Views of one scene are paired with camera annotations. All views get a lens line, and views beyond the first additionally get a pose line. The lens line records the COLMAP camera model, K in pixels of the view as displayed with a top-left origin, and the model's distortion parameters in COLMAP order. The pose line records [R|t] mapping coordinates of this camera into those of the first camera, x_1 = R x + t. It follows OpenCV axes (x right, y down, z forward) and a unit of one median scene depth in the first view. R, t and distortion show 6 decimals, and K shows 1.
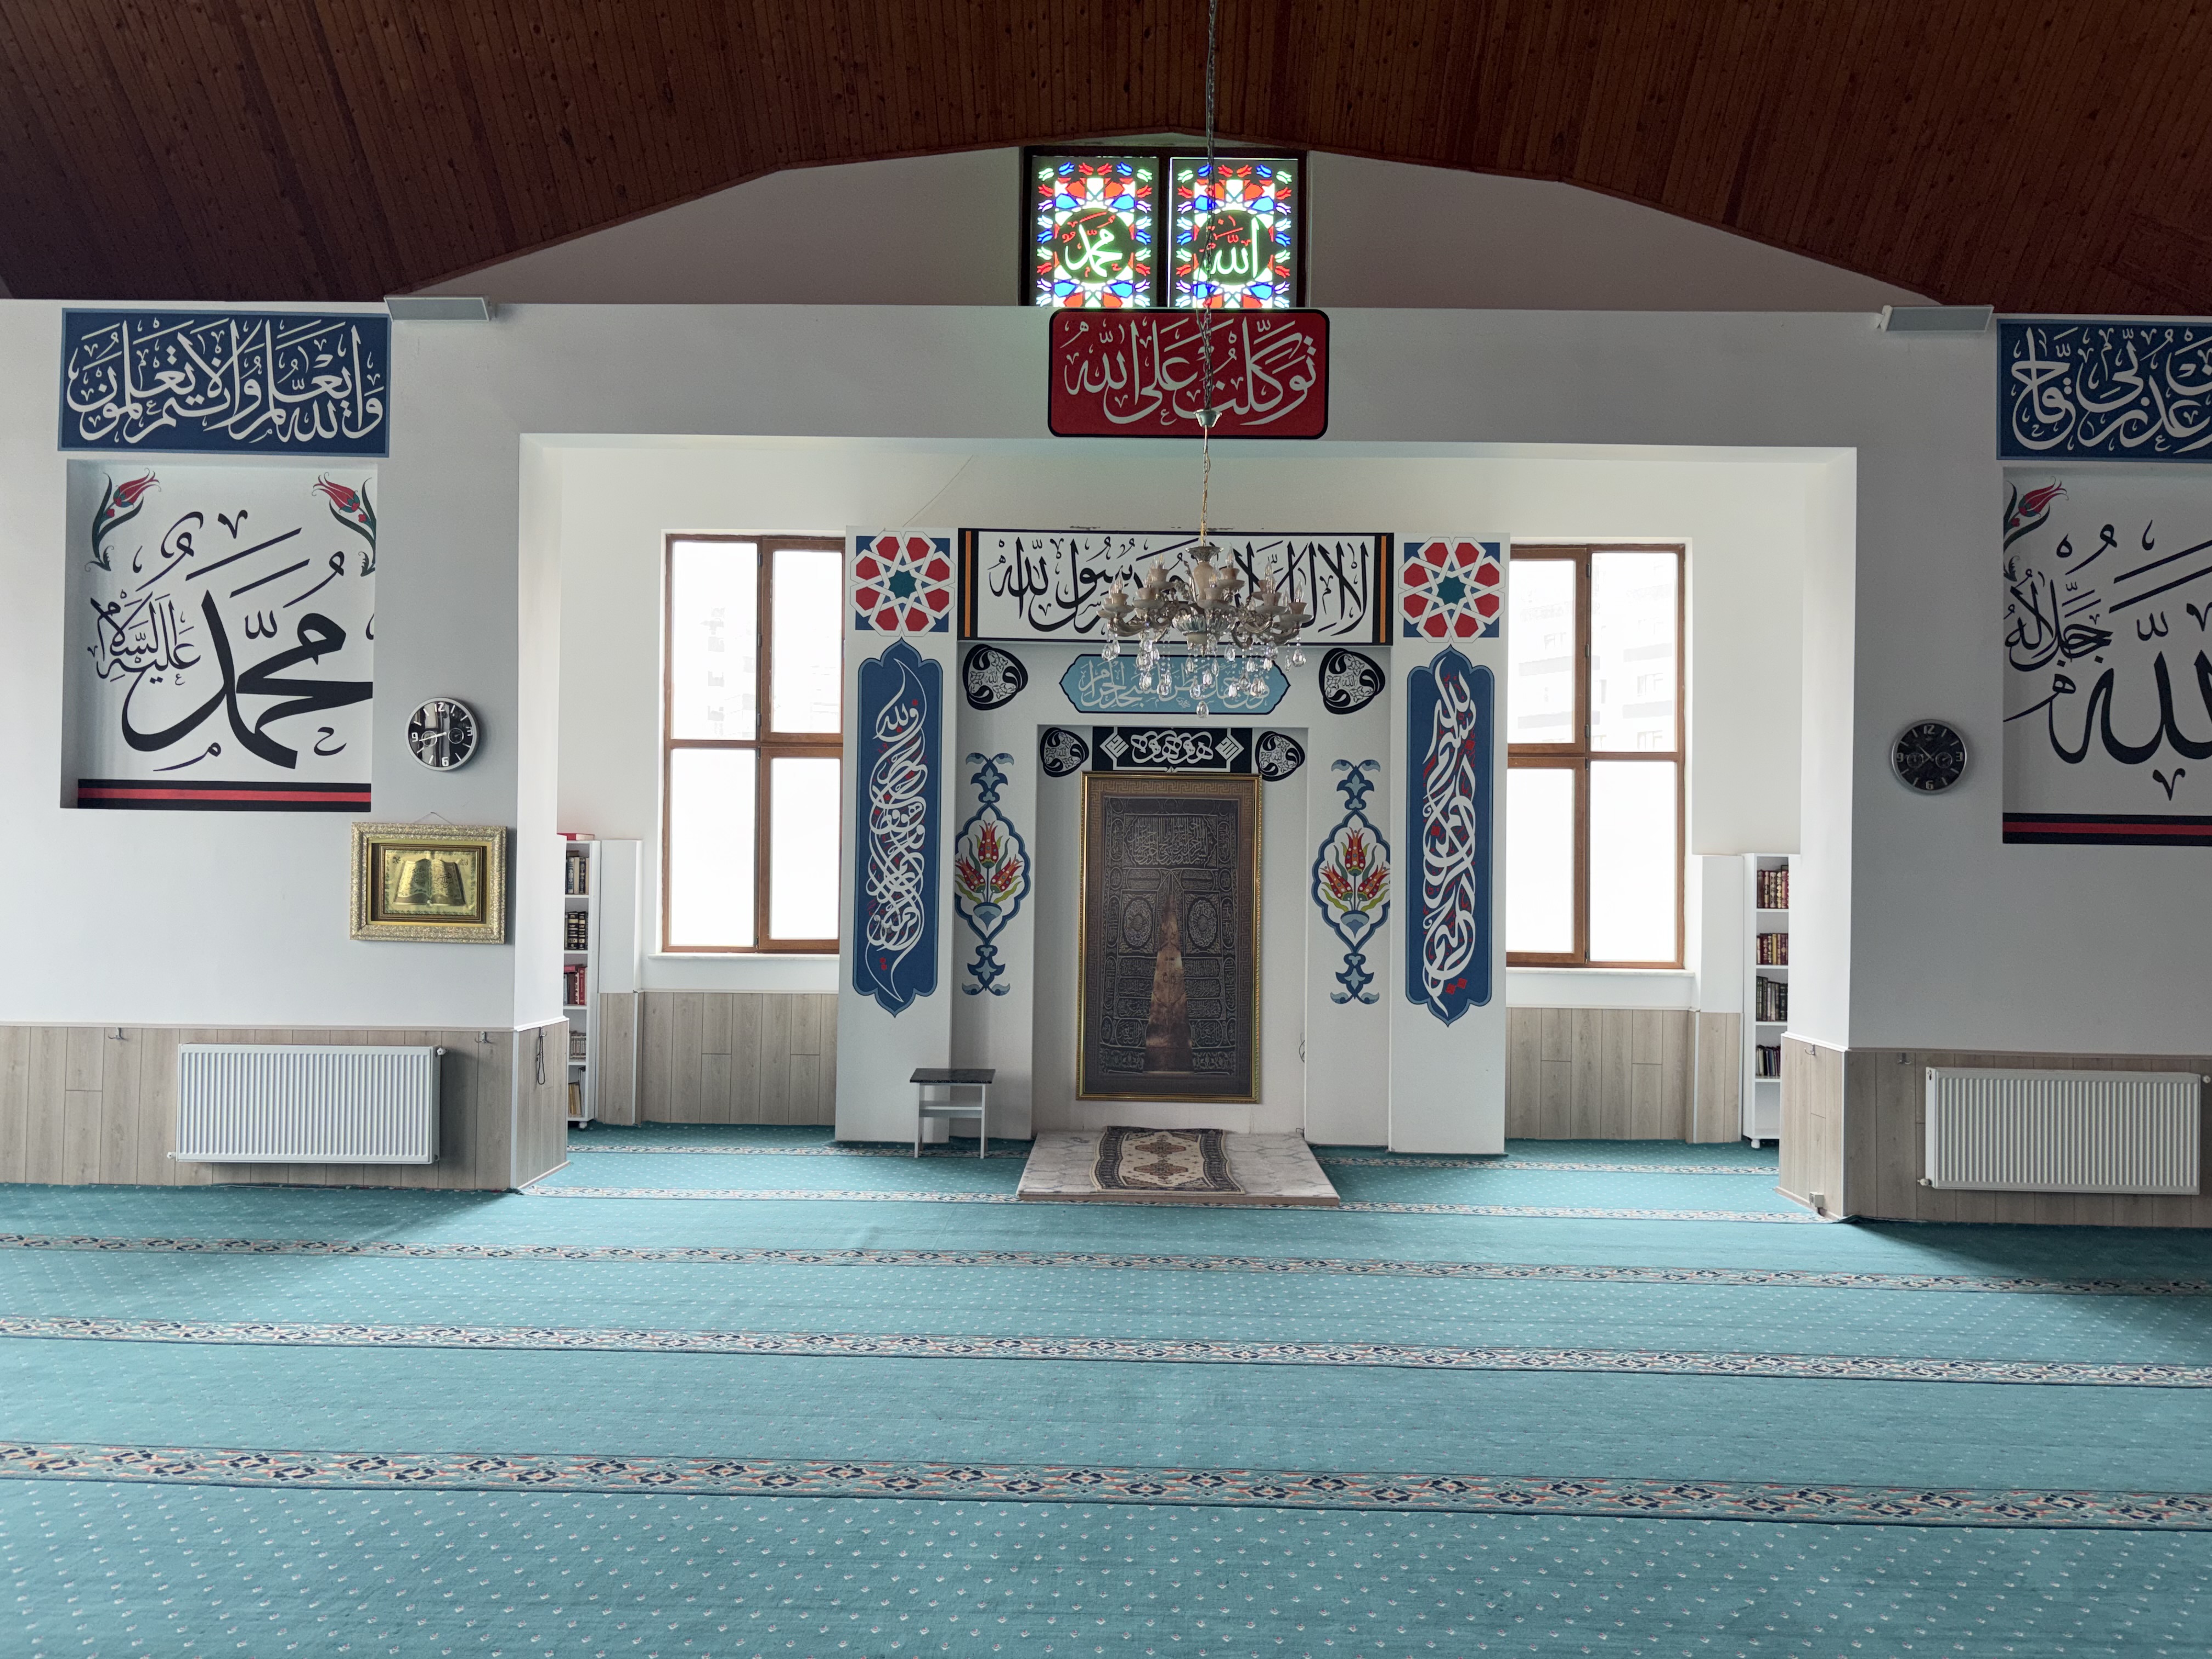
lens RADIAL K [[1829.2, 0, 1106.0], [0, 1829.2, 829.5], [0, 0, 1]] dist [0.055925, -0.055380]
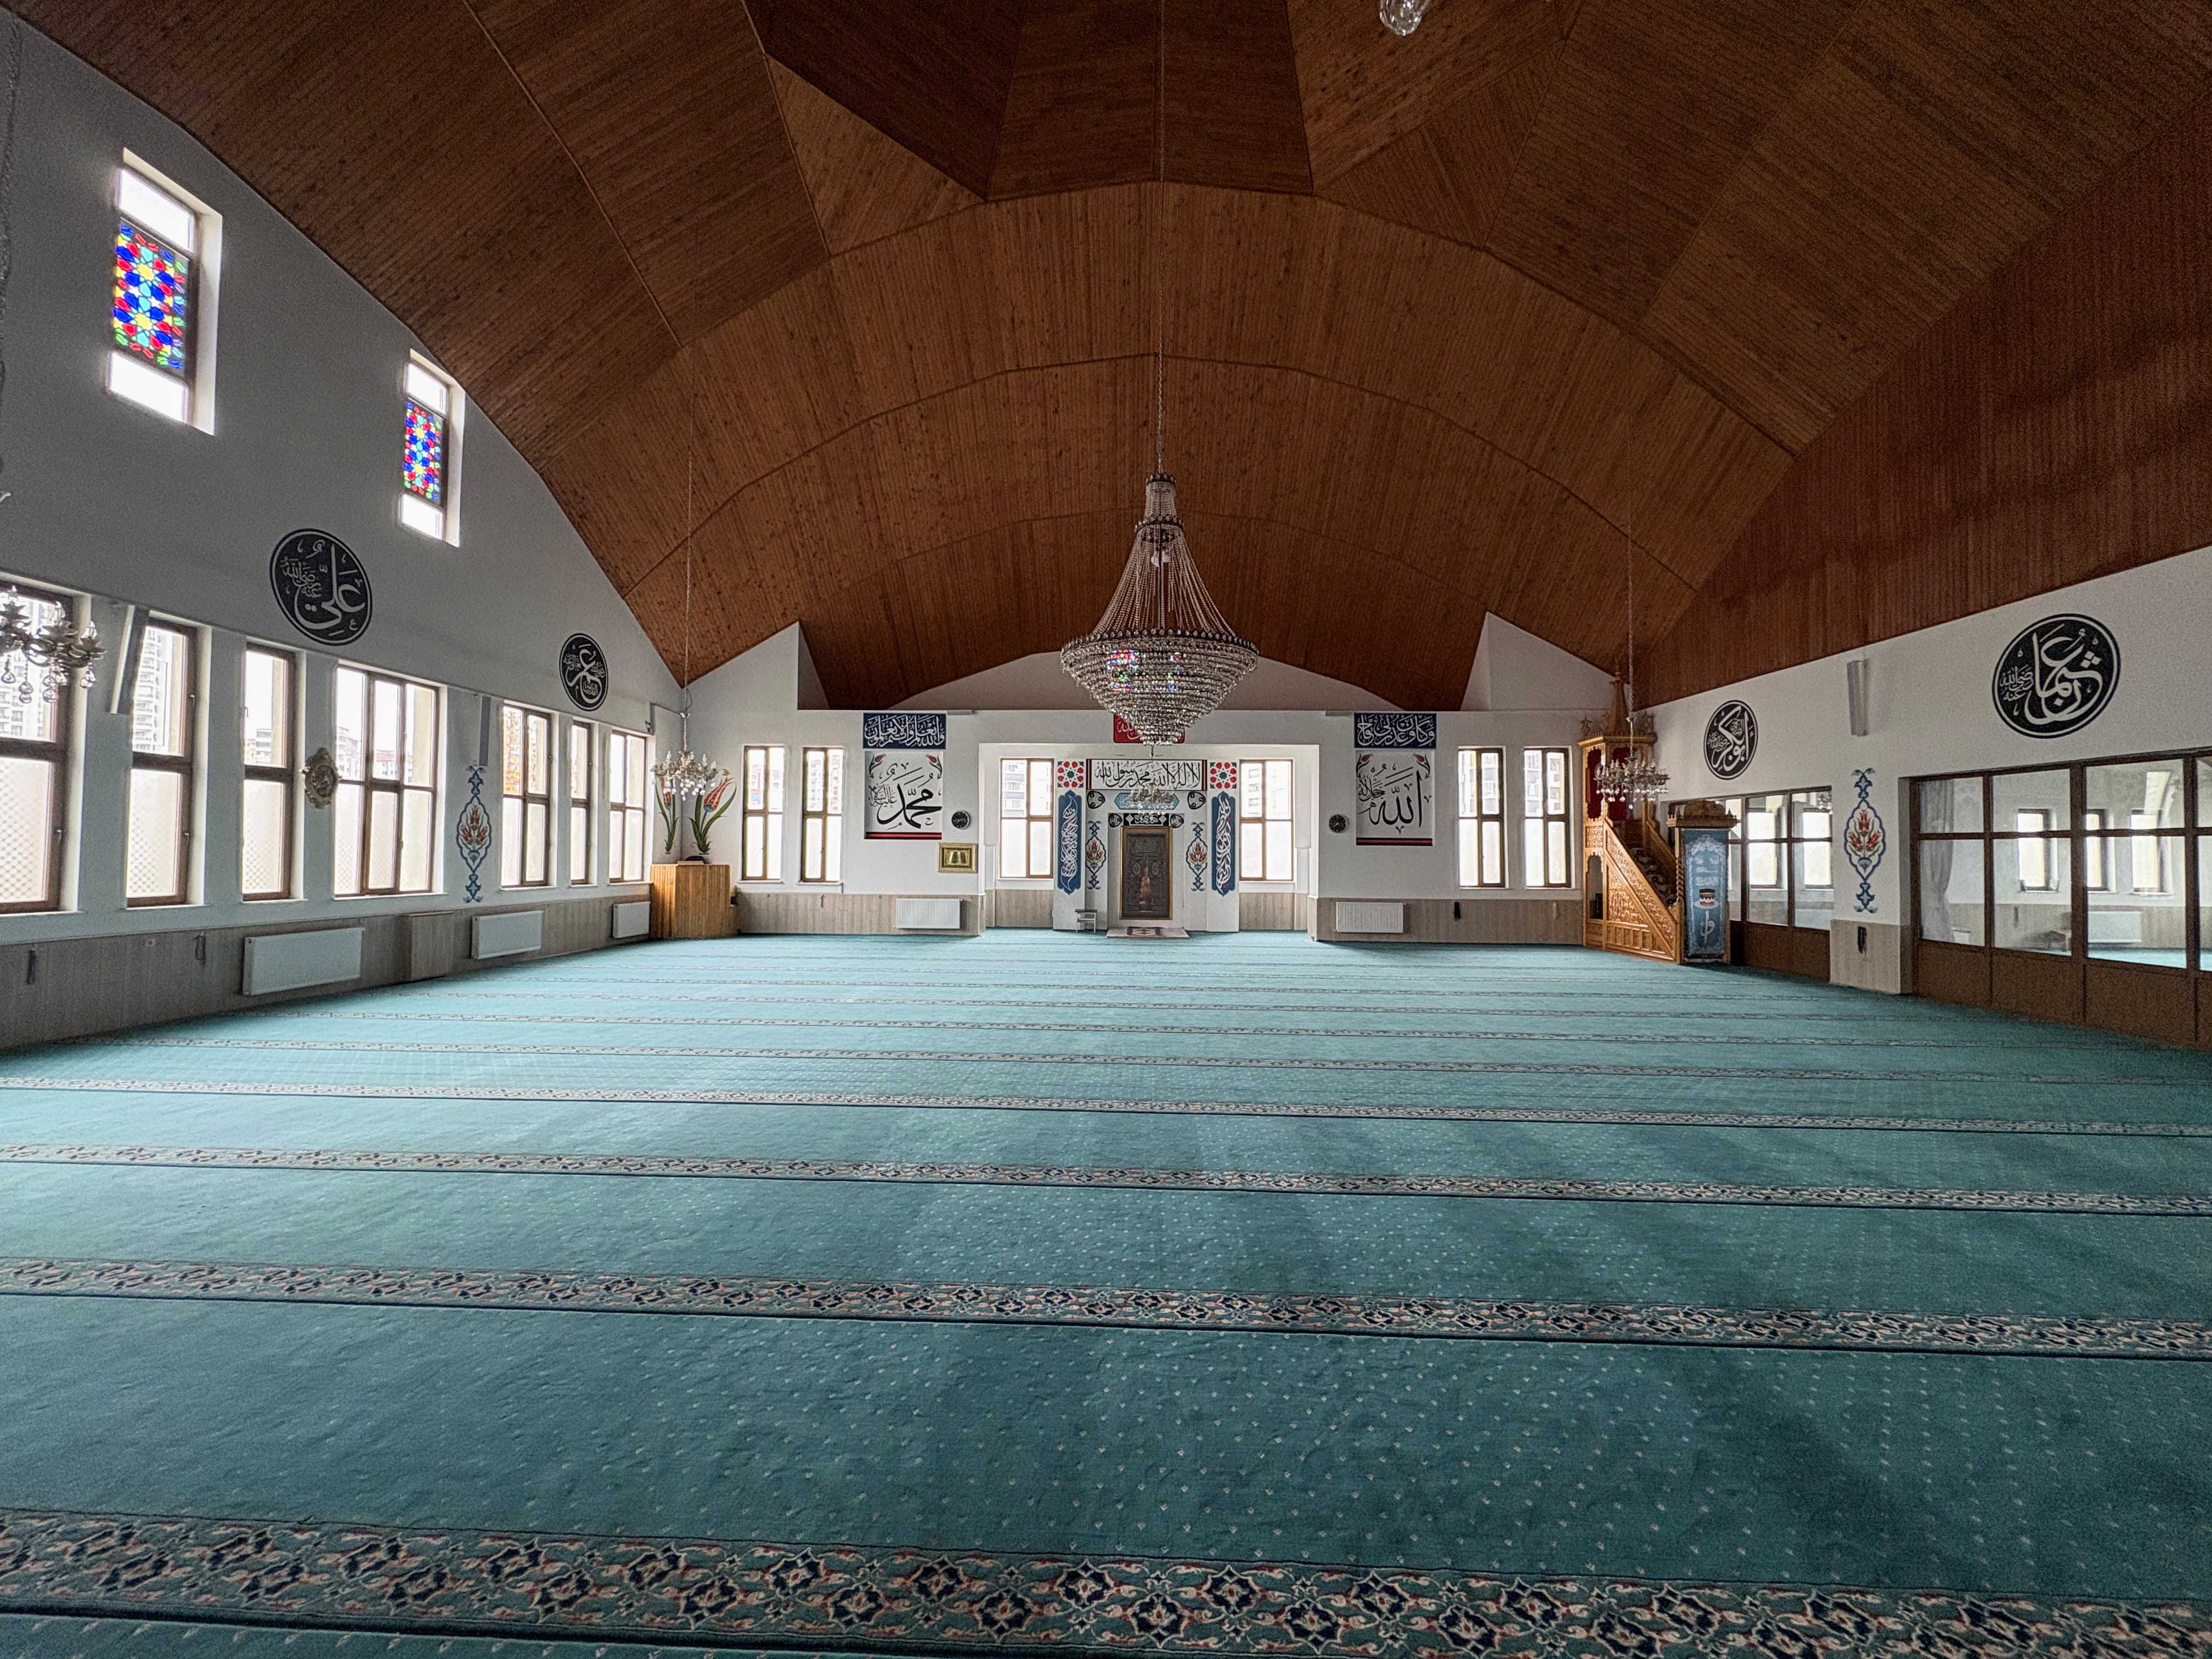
lens RADIAL K [[945.3, 0, 1106.0], [0, 945.3, 829.5], [0, 0, 1]] dist [-0.008222, -0.000071]
pose [[0.999930, -0.006233, -0.010041, -0.027848], [0.006171, 0.999962, -0.006227, -0.016627], [0.010079, 0.006164, 0.999930, -0.992412]]
